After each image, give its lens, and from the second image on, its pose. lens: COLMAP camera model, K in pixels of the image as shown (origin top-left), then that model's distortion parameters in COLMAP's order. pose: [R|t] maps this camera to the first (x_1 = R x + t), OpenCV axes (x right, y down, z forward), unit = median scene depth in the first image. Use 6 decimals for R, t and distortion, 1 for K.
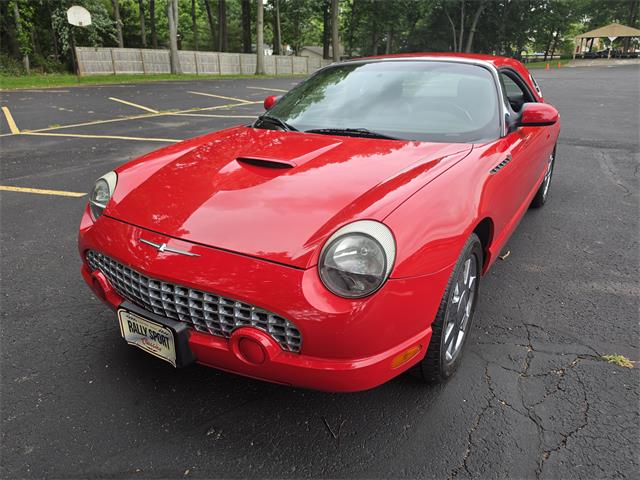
lens RADIAL K [[441.8, 0, 310.7], [0, 441.8, 236.8], [0, 0, 1]] dist [0.030946, -0.037705]
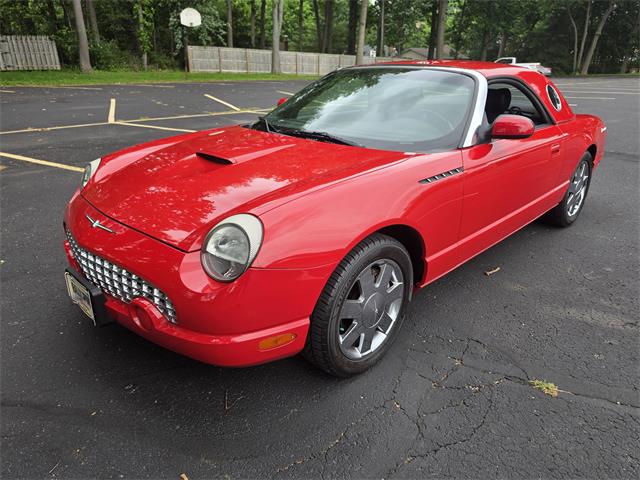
lens RADIAL K [[441.8, 0, 313.7], [0, 441.8, 243.0], [0, 0, 1]] dist [0.030946, -0.037705]
pose [[0.976803, 0.097864, -0.190470, 0.024445], [-0.095985, 0.995200, 0.019088, -0.000099], [0.191423, -0.000363, 0.981507, -0.002547]]
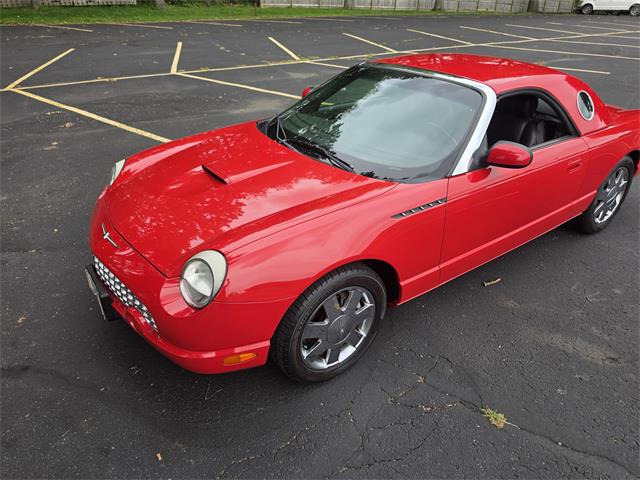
lens RADIAL K [[441.8, 0, 309.1], [0, 441.8, 239.7], [0, 0, 1]] dist [0.030946, -0.037705]
pose [[0.927503, 0.201044, -0.315149, 0.036798], [-0.156179, 0.974364, 0.161936, -0.015138], [0.339627, -0.100977, 0.935124, -0.004479]]
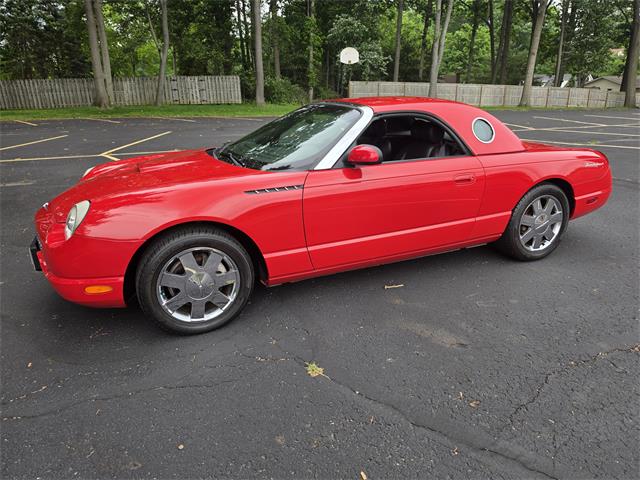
lens RADIAL K [[441.8, 0, 318.8], [0, 441.8, 237.9], [0, 0, 1]] dist [0.030946, -0.037705]
pose [[0.838757, 0.174056, -0.515937, 0.084006], [-0.204008, 0.978968, -0.001393, -0.003560], [0.504844, 0.106423, 0.856625, 0.000341]]
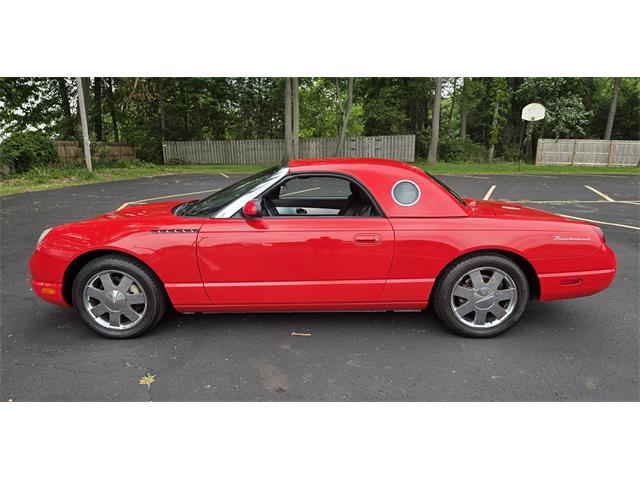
lens RADIAL K [[441.8, 0, 313.9], [0, 441.8, 269.8], [0, 0, 1]] dist [0.030946, -0.037705]
pose [[0.530947, 0.227390, -0.816327, 0.137363], [-0.318785, 0.946159, 0.056214, -0.019300], [0.785157, 0.230386, 0.574849, 0.036808]]
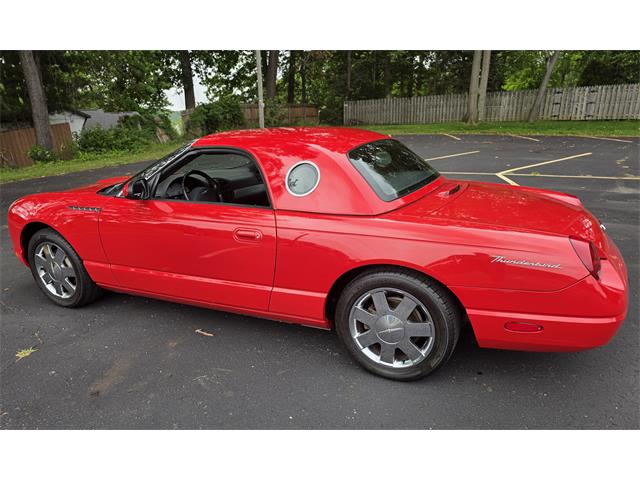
lens RADIAL K [[448.5, 0, 310.0], [0, 448.5, 288.8], [0, 0, 1]] dist [0.026044, -0.034336]
pose [[0.128859, 0.369498, -0.920253, 0.142178], [-0.349990, 0.885218, 0.306424, -0.046112], [0.927848, 0.282594, 0.243389, 0.098749]]
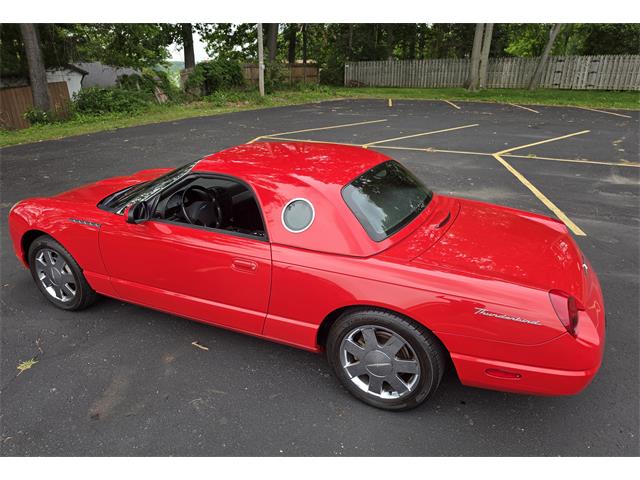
lens RADIAL K [[448.5, 0, 310.7], [0, 448.5, 258.6], [0, 0, 1]] dist [0.026044, -0.034336]
pose [[0.128020, 0.398546, -0.908169, 0.139728], [-0.372524, 0.867976, 0.328395, -0.060151], [0.919150, 0.296274, 0.259587, 0.094323]]
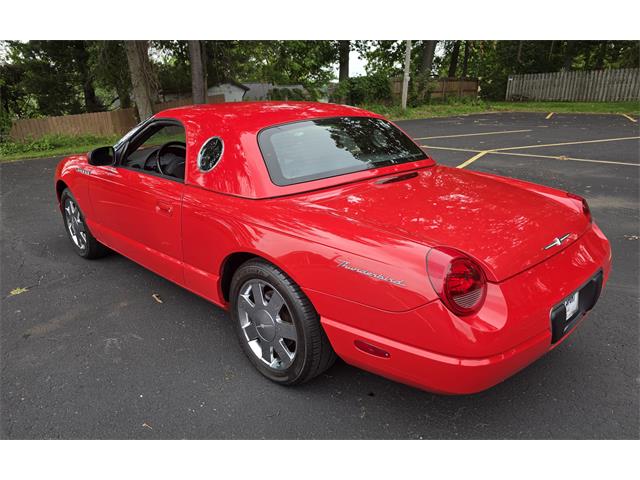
lens RADIAL K [[448.5, 0, 309.0], [0, 448.5, 270.4], [0, 0, 1]] dist [0.026044, -0.034336]
pose [[-0.214149, 0.377016, -0.901110, 0.133818], [-0.349887, 0.831692, 0.431123, -0.061740], [0.911986, 0.407611, -0.046193, 0.140300]]
